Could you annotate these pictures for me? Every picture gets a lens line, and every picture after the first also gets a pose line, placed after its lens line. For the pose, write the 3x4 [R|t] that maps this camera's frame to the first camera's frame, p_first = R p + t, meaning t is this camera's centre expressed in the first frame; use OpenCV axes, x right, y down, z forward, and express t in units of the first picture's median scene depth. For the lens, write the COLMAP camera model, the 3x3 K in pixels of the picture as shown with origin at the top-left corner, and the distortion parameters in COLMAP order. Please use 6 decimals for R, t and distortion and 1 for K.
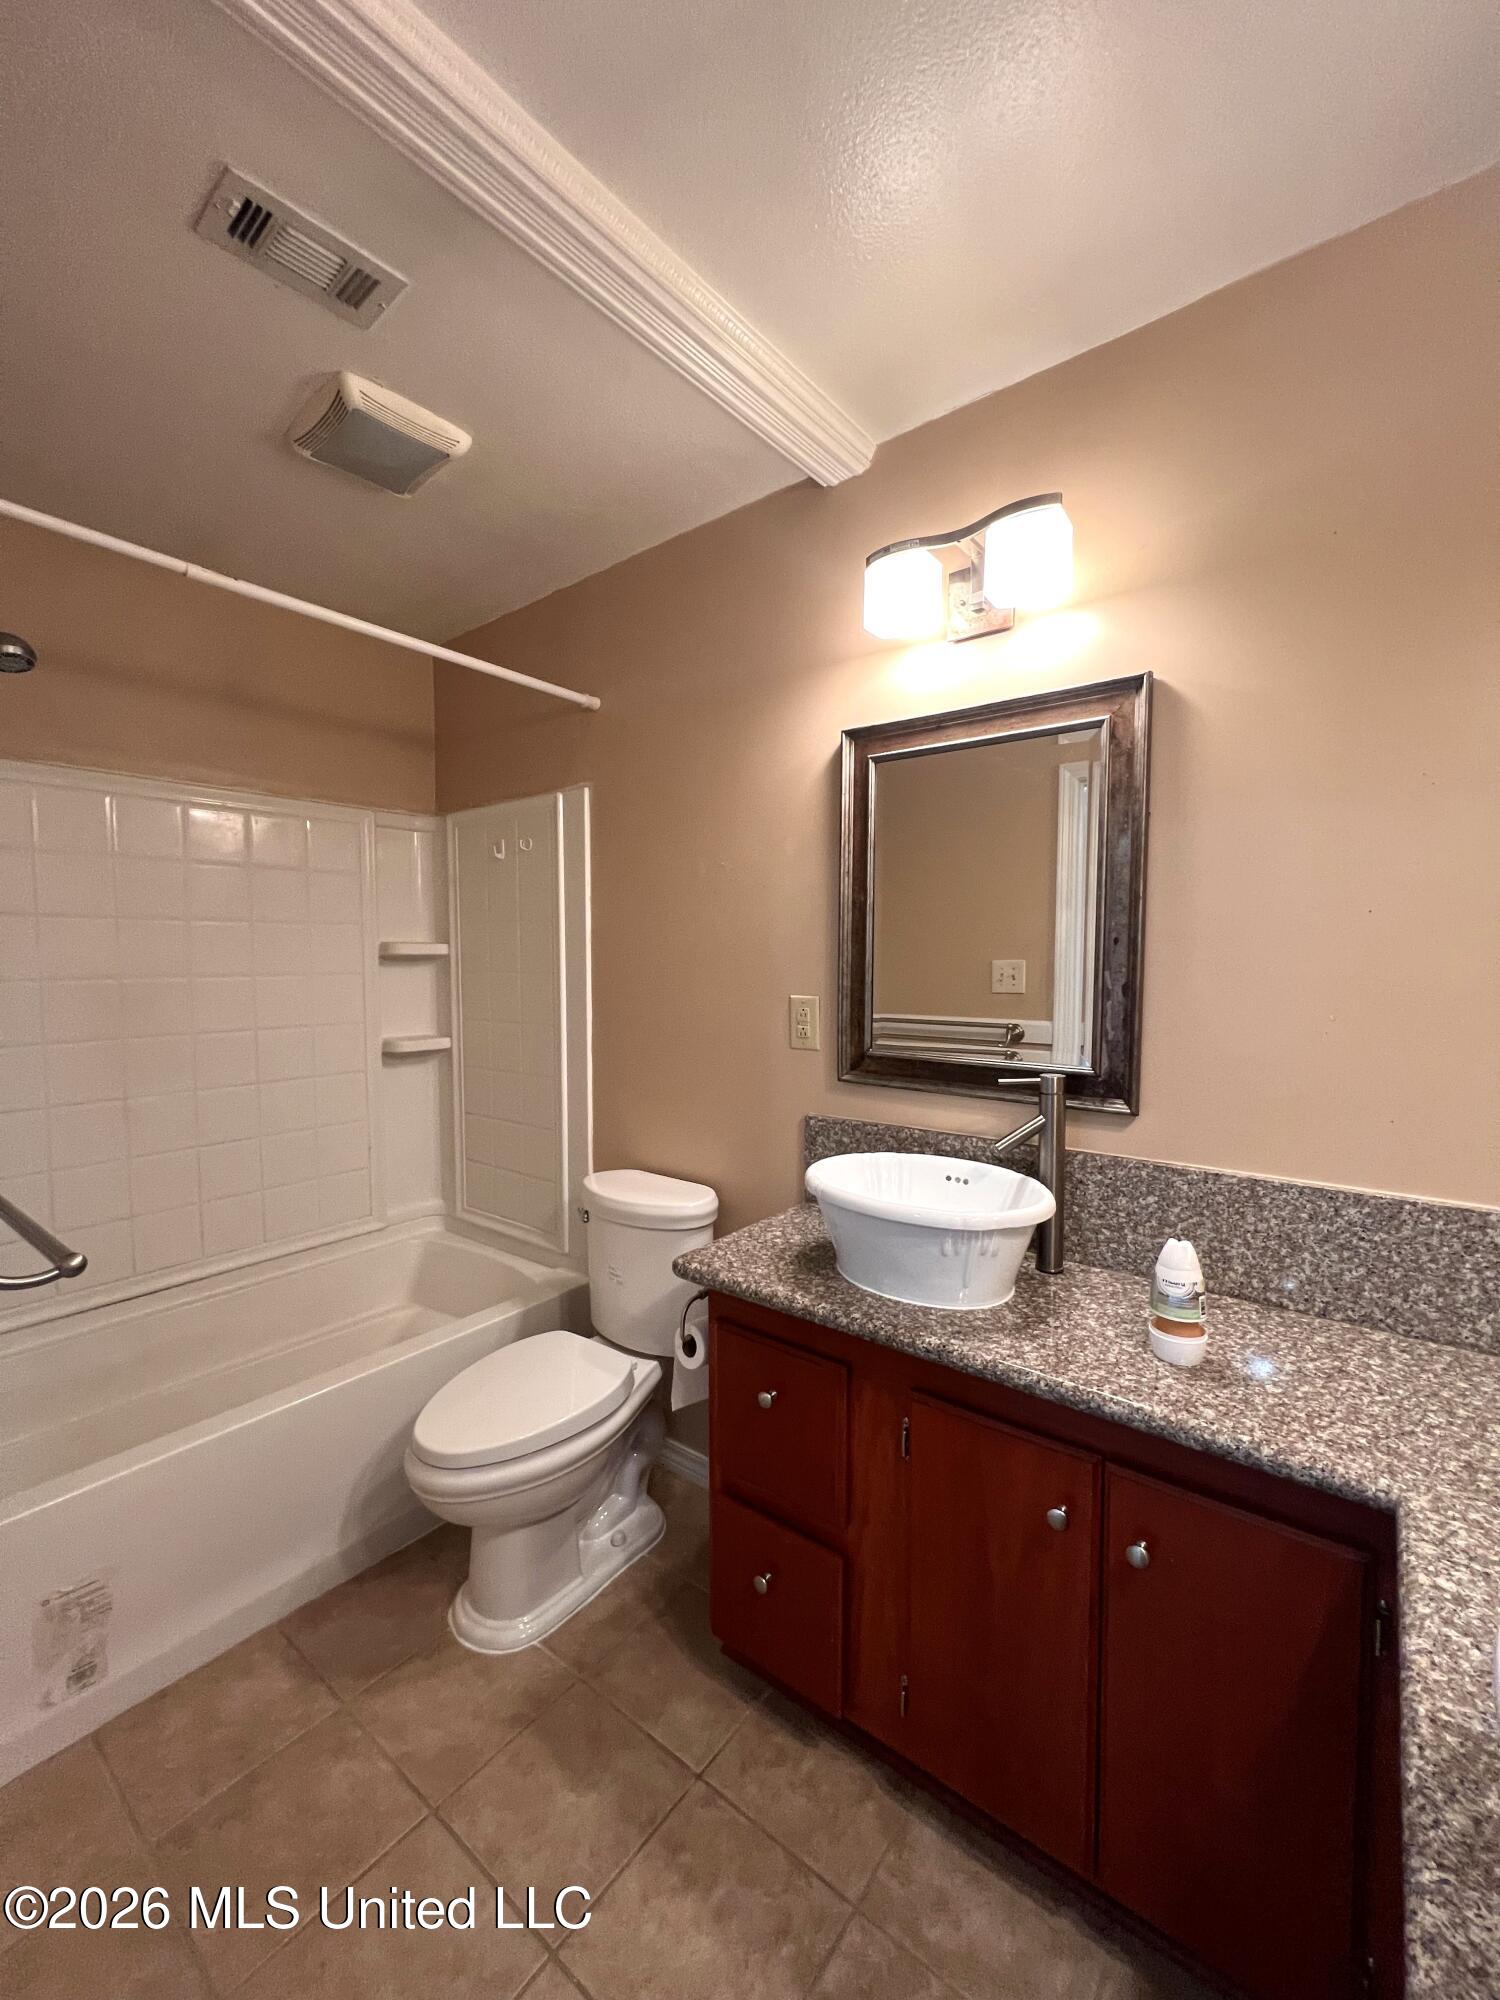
lens RADIAL K [[799.9, 0, 749.6], [0, 799.9, 998.4], [0, 0, 1]] dist [-0.000599, 0.000919]
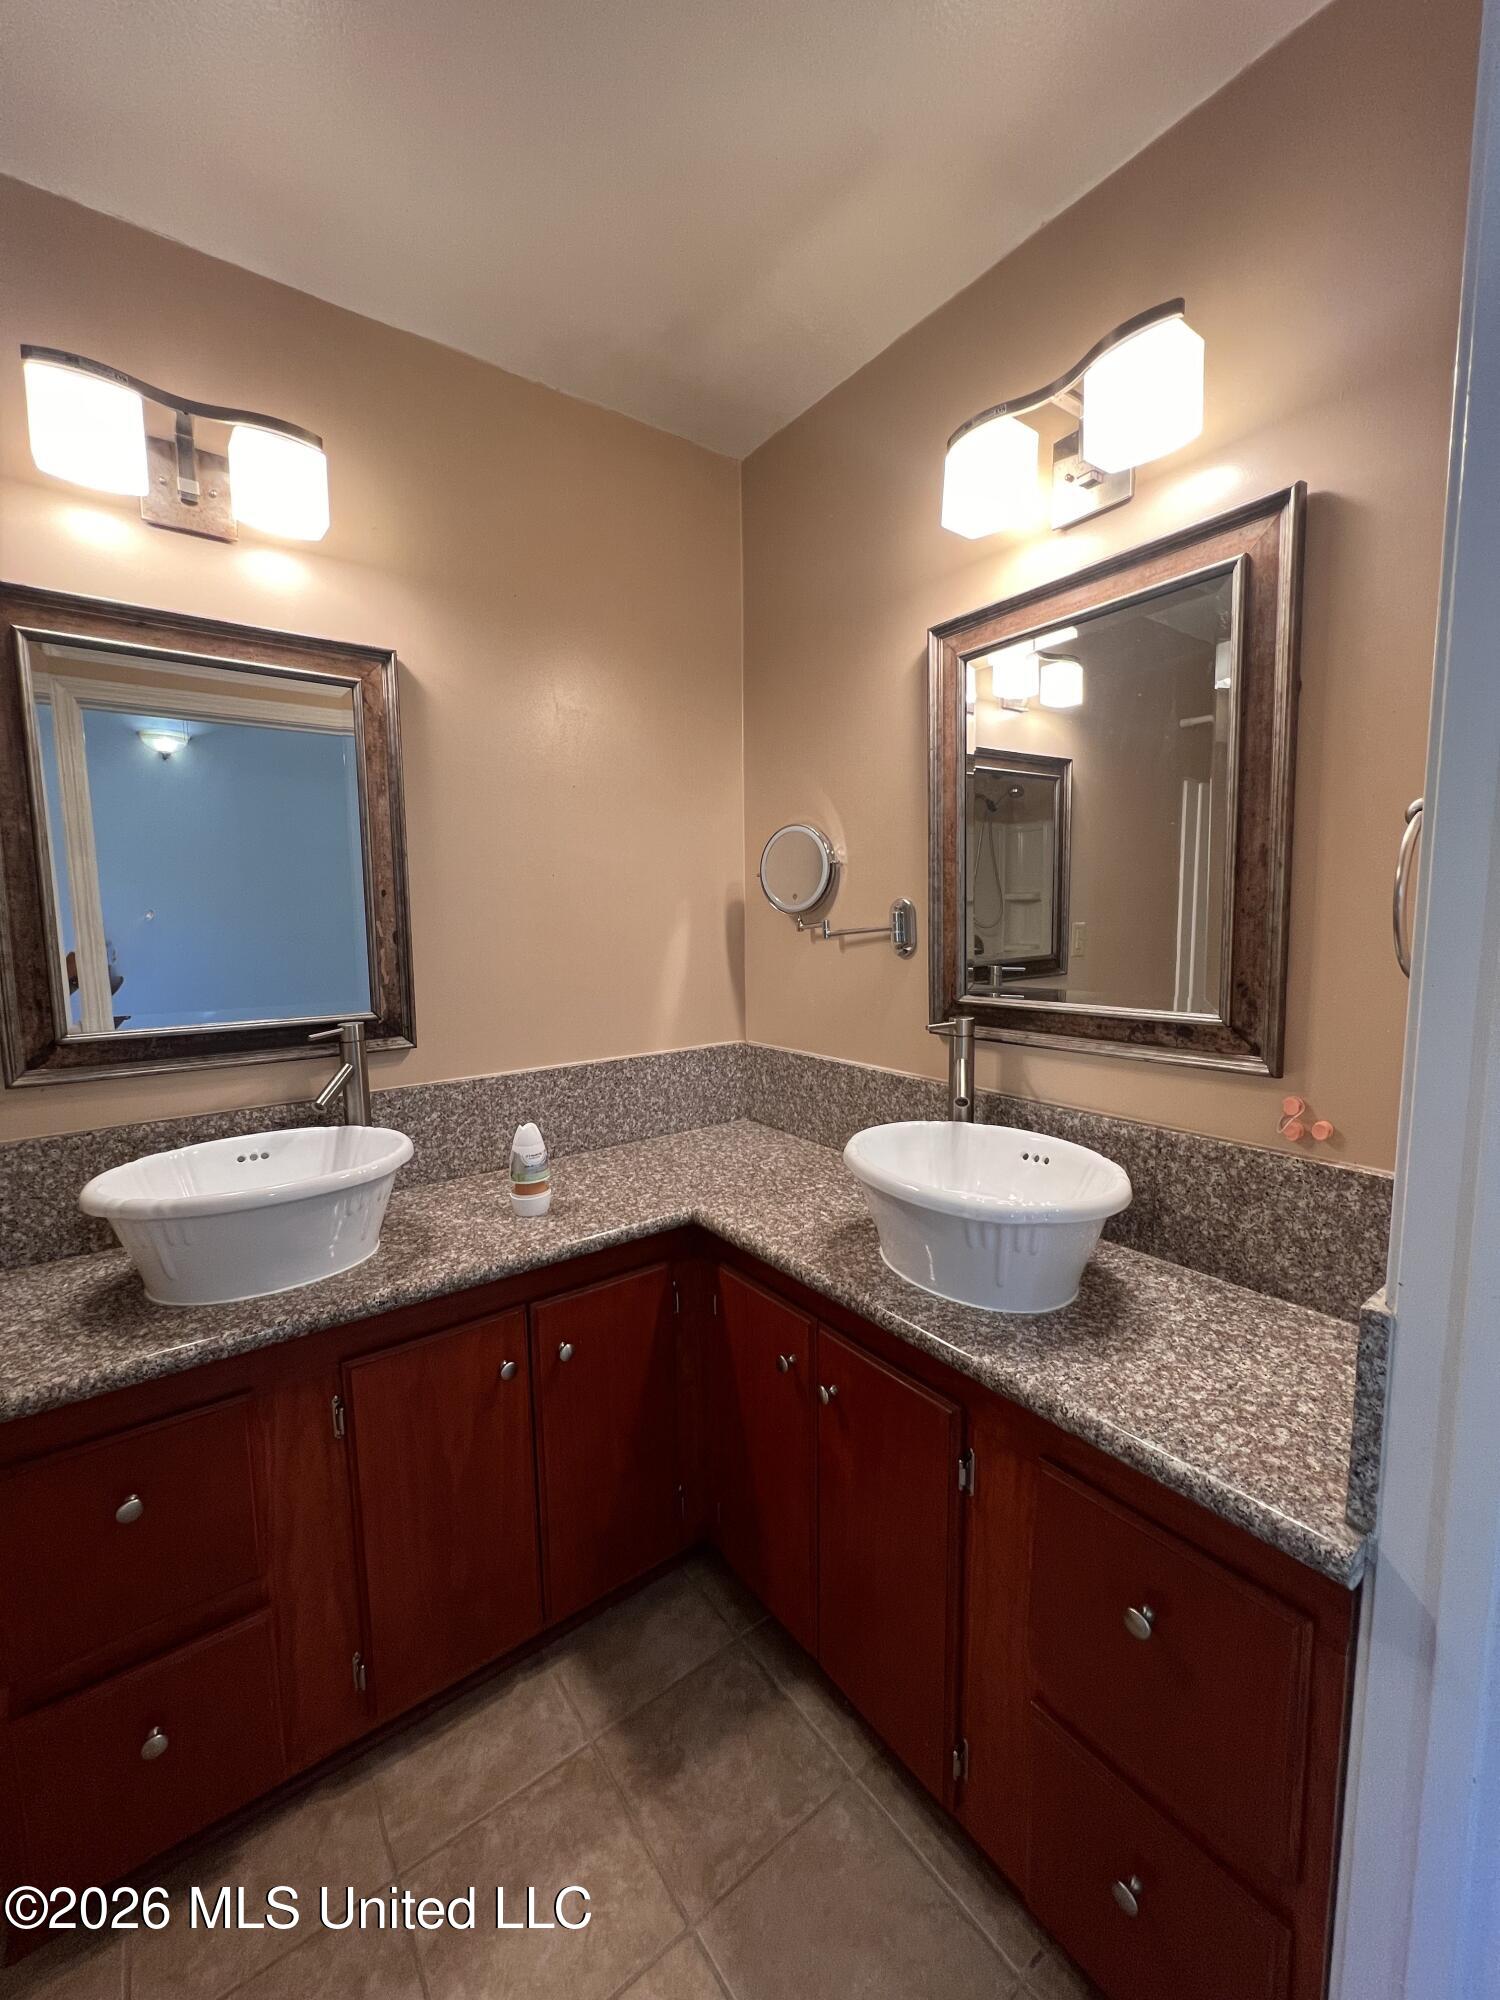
lens RADIAL K [[799.9, 0, 748.8], [0, 799.9, 996.9], [0, 0, 1]] dist [-0.000599, 0.000919]
pose [[0.268203, -0.108495, 0.957233, -0.512567], [0.061417, 0.993542, 0.095402, -0.005108], [-0.961403, 0.033203, 0.273135, 0.249047]]
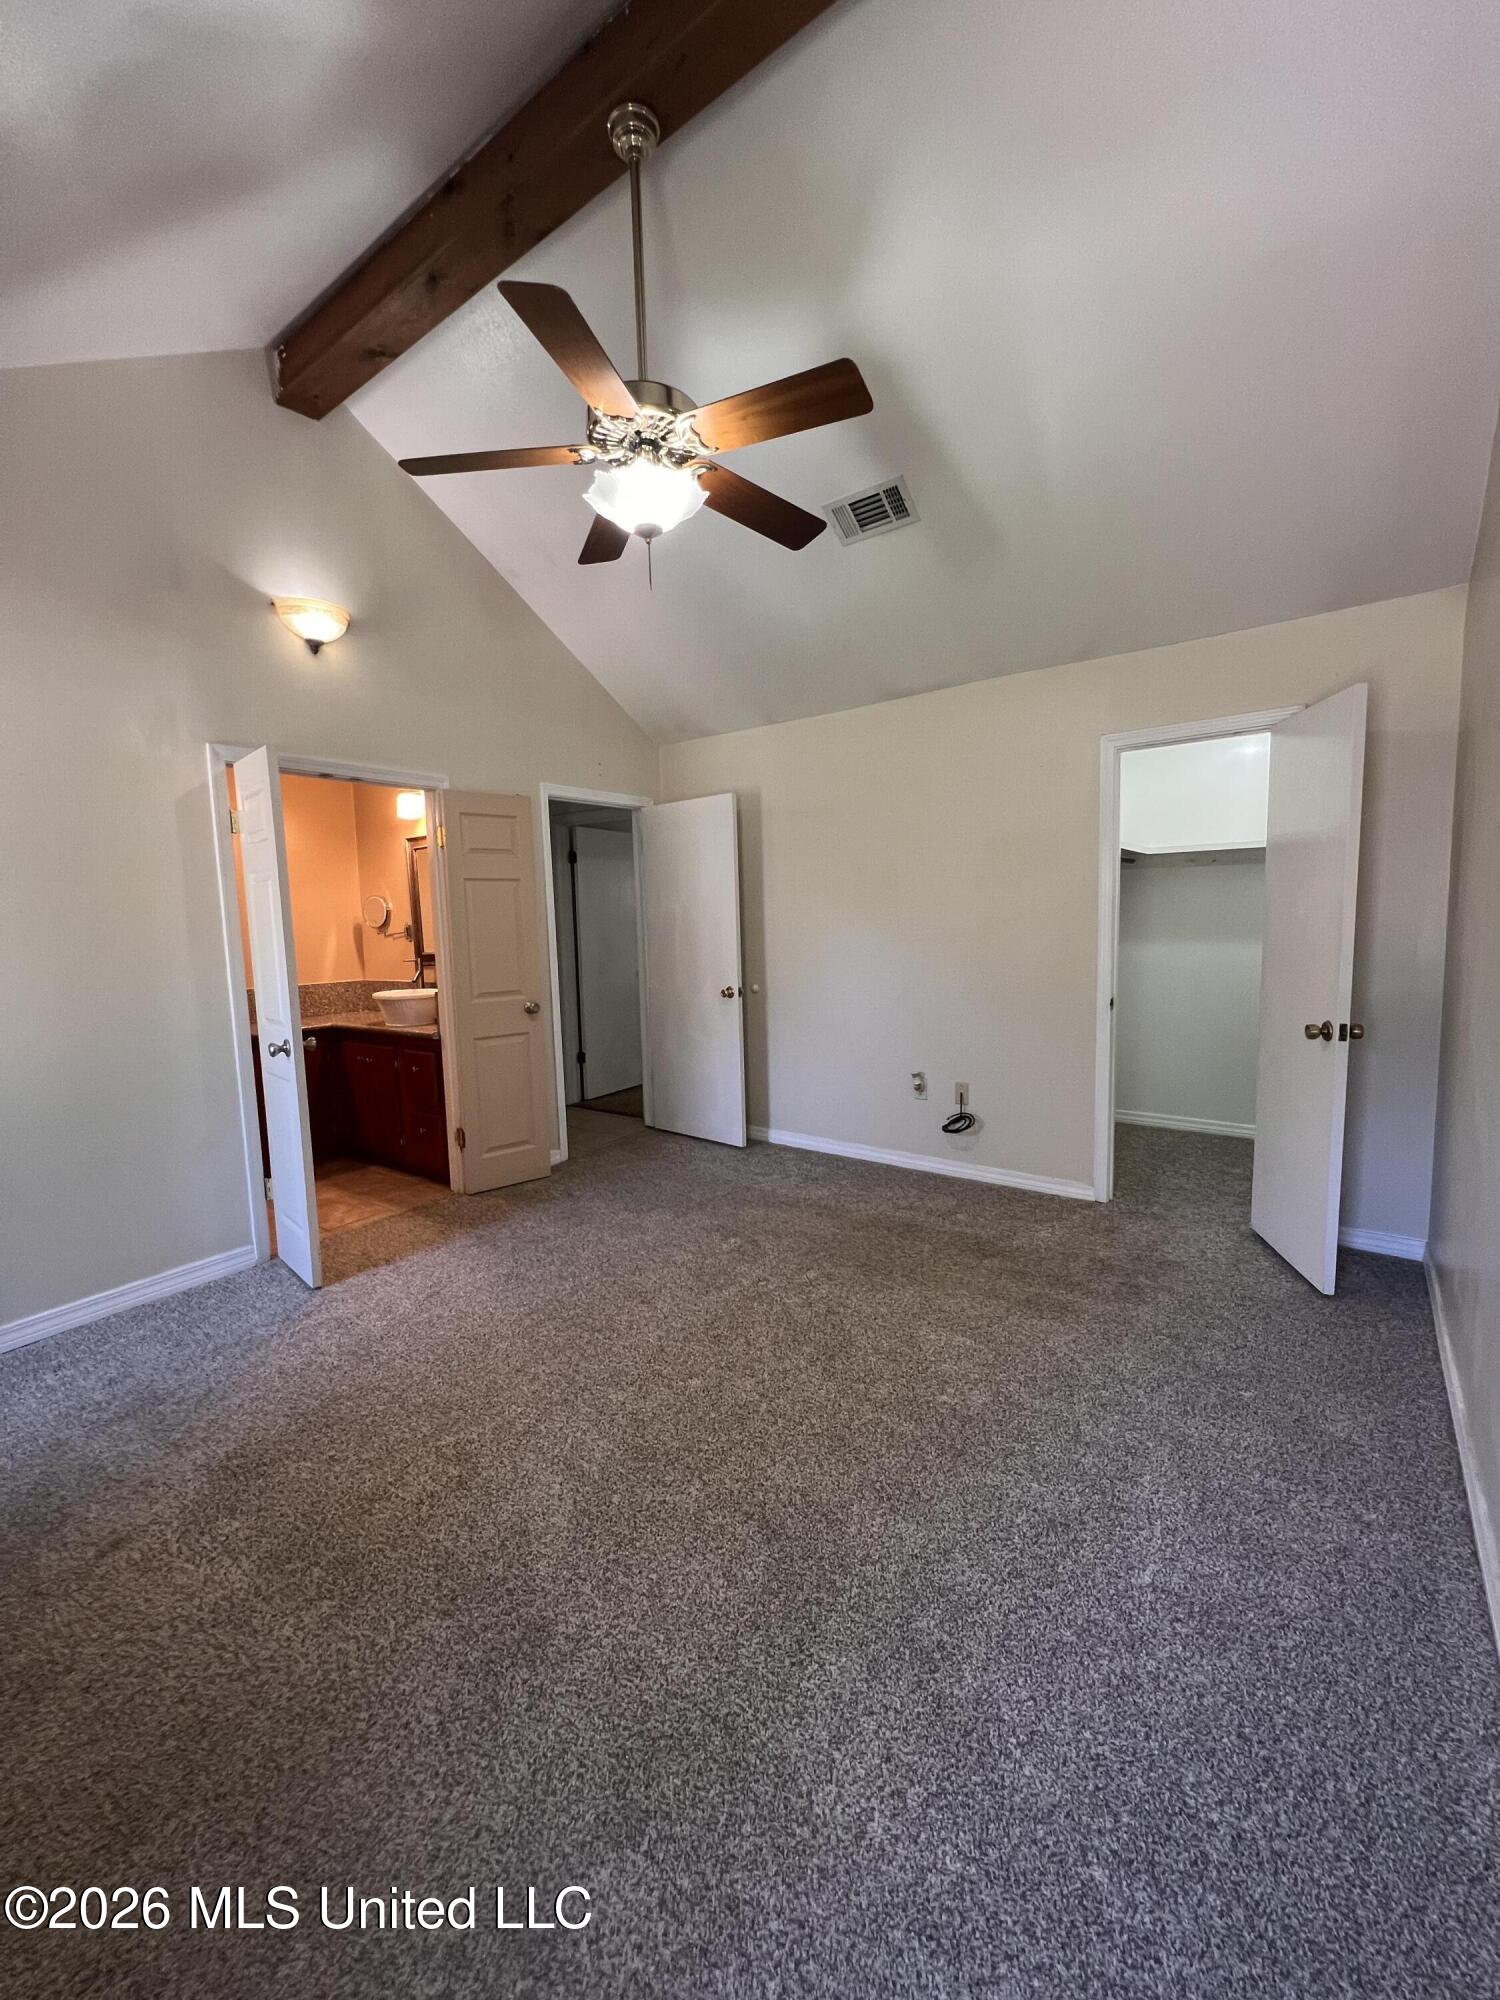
lens RADIAL K [[799.9, 0, 743.7], [0, 799.9, 998.5], [0, 0, 1]] dist [-0.000599, 0.000919]
pose [[-0.018096, -0.102807, 0.994537, -2.805751], [0.070158, 0.992117, 0.103834, 0.046152], [-0.997372, 0.071654, -0.010741, -1.022967]]
